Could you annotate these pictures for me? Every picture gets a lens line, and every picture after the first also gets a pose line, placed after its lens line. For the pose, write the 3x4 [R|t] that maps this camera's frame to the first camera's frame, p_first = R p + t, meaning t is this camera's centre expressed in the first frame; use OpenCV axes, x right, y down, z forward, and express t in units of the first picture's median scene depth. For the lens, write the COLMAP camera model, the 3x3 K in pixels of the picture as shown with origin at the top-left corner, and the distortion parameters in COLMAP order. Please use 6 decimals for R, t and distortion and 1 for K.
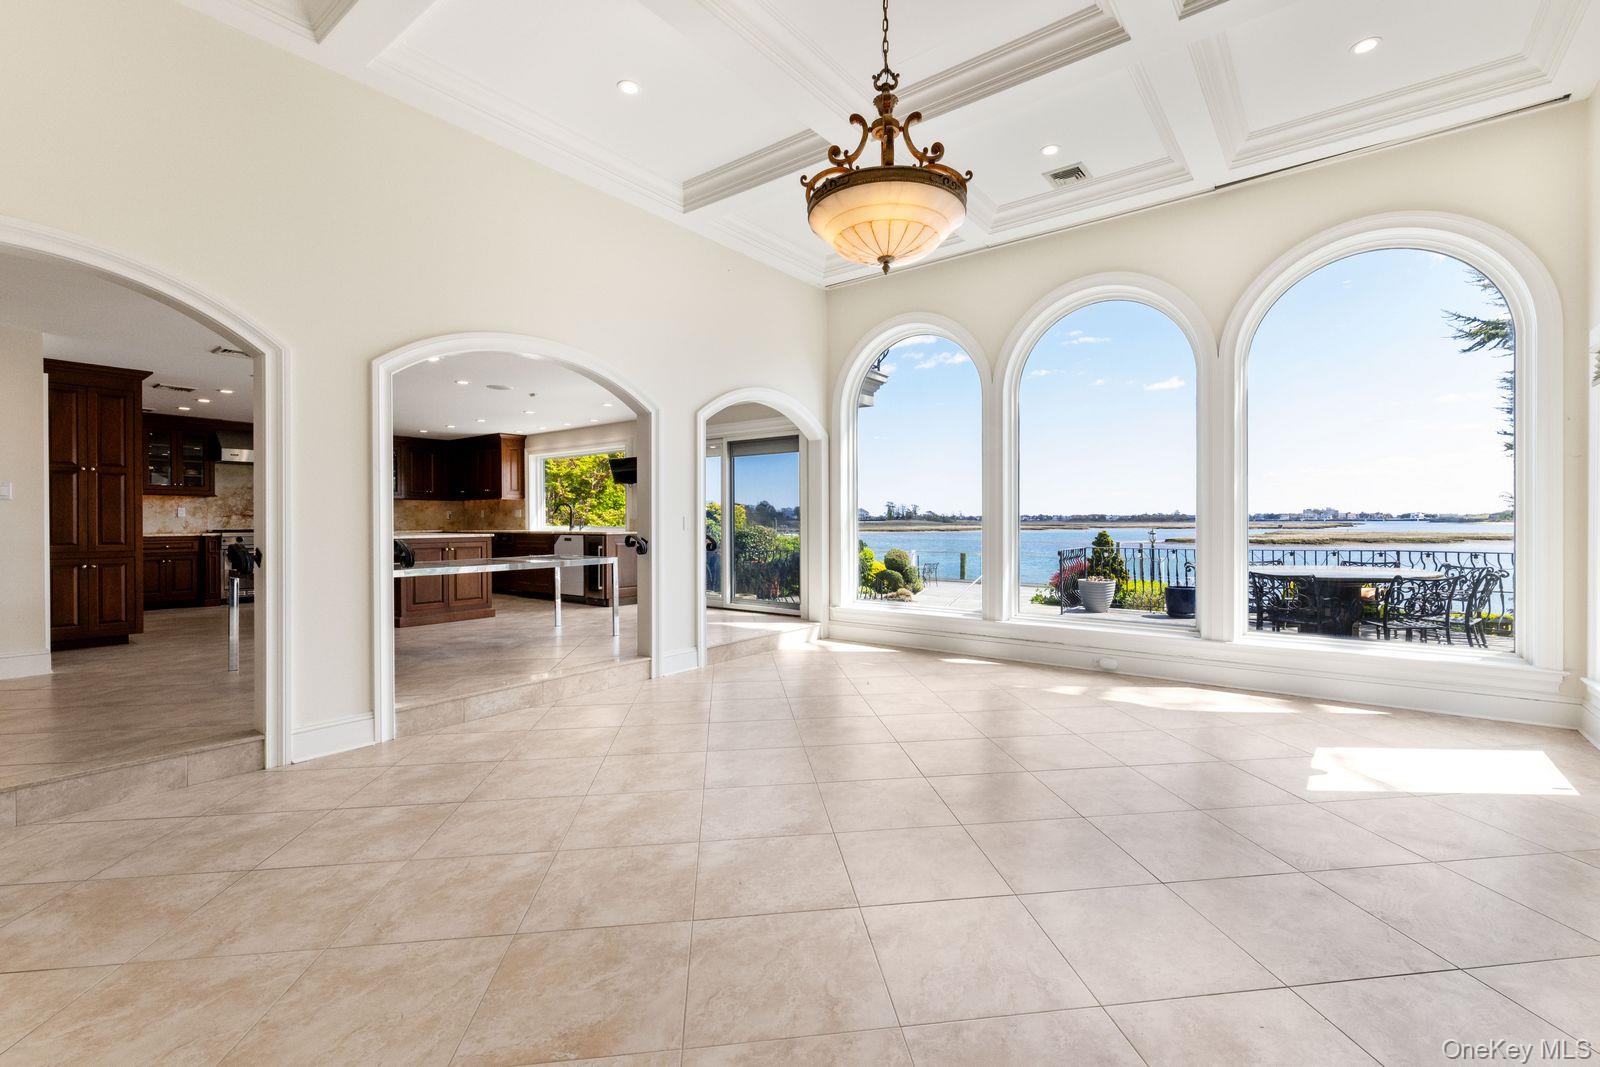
lens RADIAL K [[691.1, 0, 810.7], [0, 691.1, 524.5], [0, 0, 1]] dist [0.001939, 0.000225]
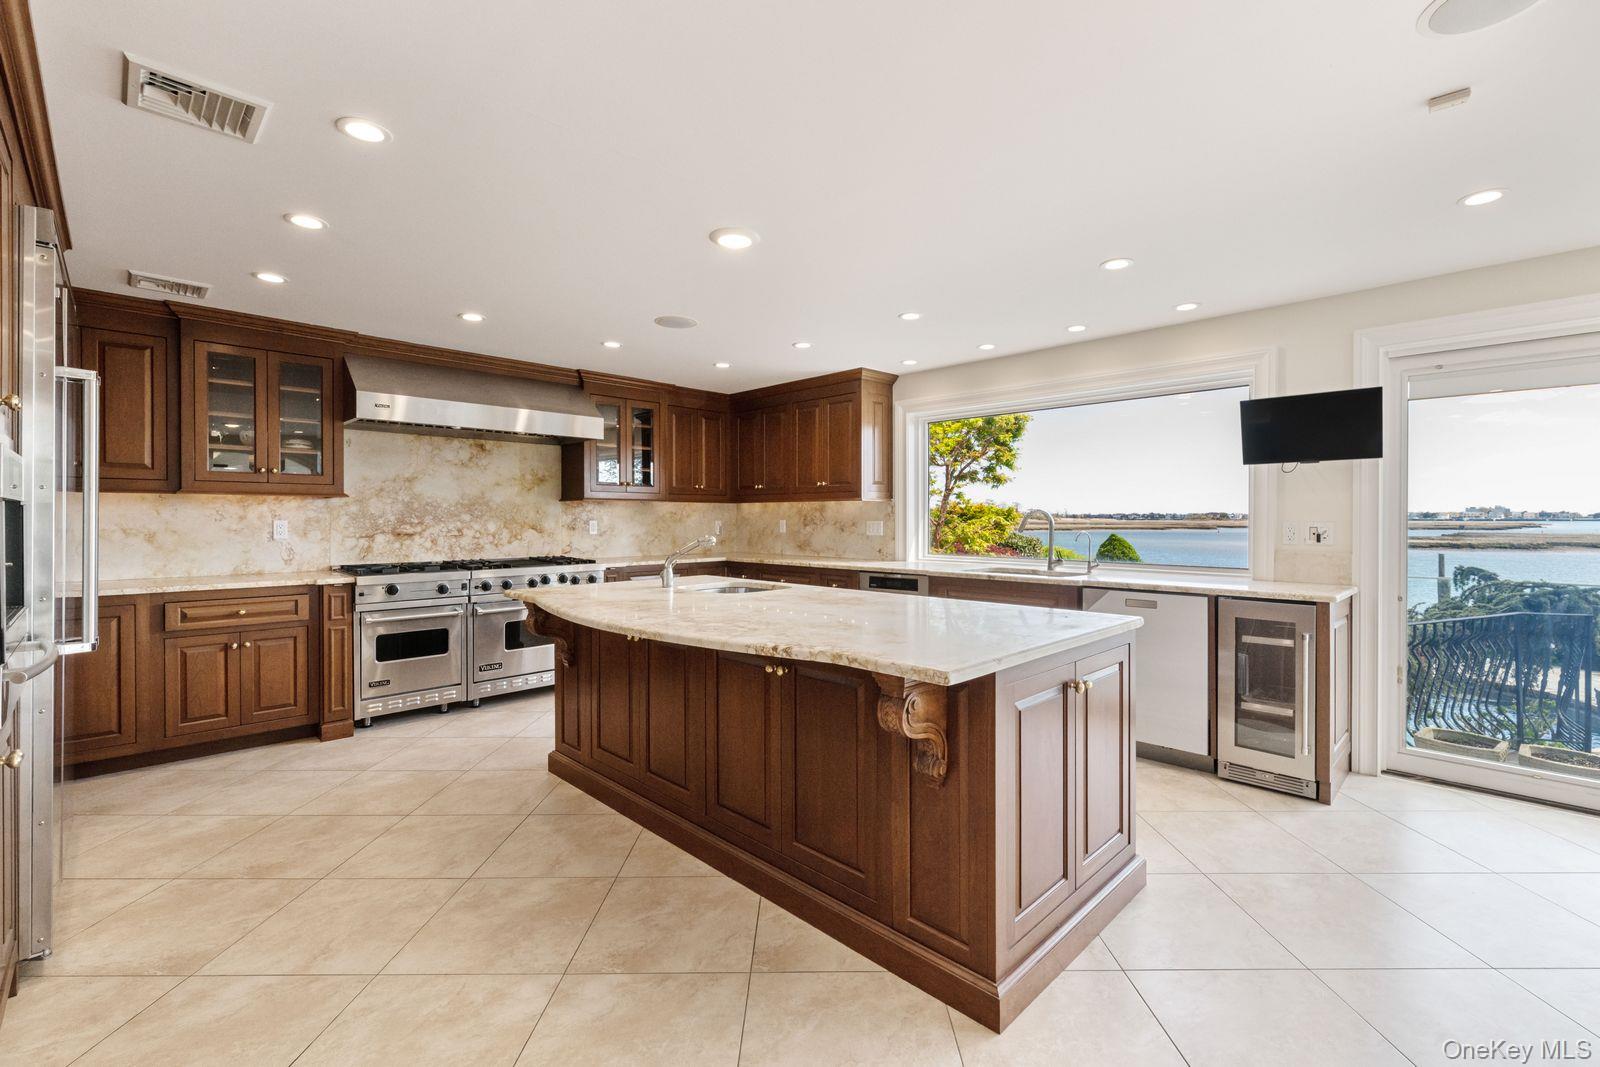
lens RADIAL K [[691.1, 0, 796.3], [0, 691.1, 525.2], [0, 0, 1]] dist [0.001939, 0.000225]
pose [[0.989053, 0.005466, -0.147457, -0.484978], [-0.004697, 0.999973, 0.005568, -0.024898], [0.147483, -0.004814, 0.989053, 0.577694]]
